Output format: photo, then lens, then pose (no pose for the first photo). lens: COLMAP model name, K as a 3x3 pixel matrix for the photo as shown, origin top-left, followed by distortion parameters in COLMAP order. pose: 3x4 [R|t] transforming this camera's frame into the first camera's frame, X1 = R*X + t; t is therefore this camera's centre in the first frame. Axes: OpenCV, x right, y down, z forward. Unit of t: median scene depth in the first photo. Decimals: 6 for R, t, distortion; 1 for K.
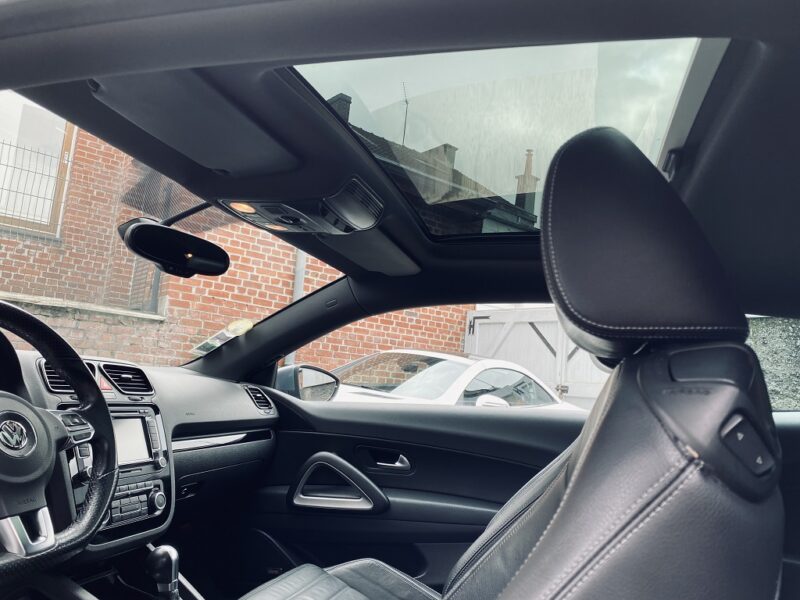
lens RADIAL K [[614.0, 0, 400.6], [0, 614.0, 298.2], [0, 0, 1]] dist [0.002597, 0.005157]
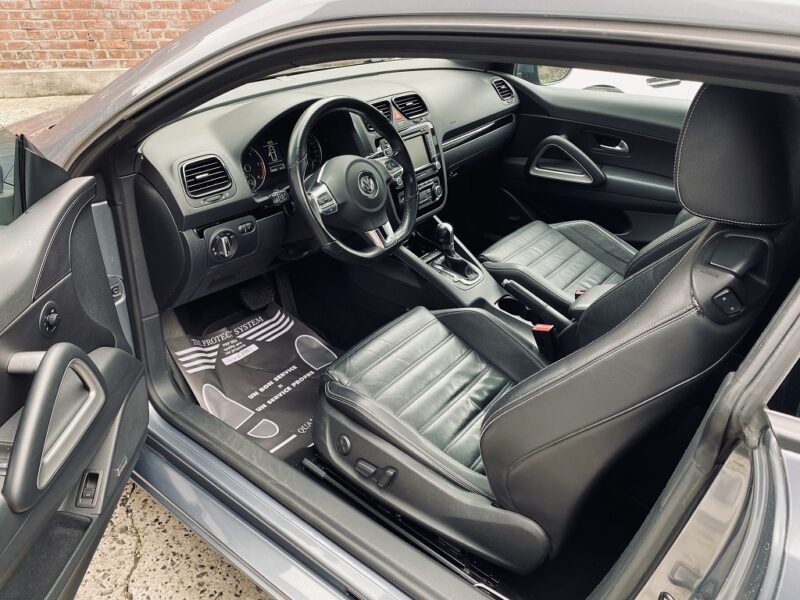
lens RADIAL K [[614.0, 0, 398.5], [0, 614.0, 300.5], [0, 0, 1]] dist [0.002597, 0.005157]
pose [[0.930759, 0.135262, -0.339694, 0.060605], [0.096269, 0.805617, 0.584563, -0.316109], [0.352732, -0.576789, 0.736814, -0.276479]]
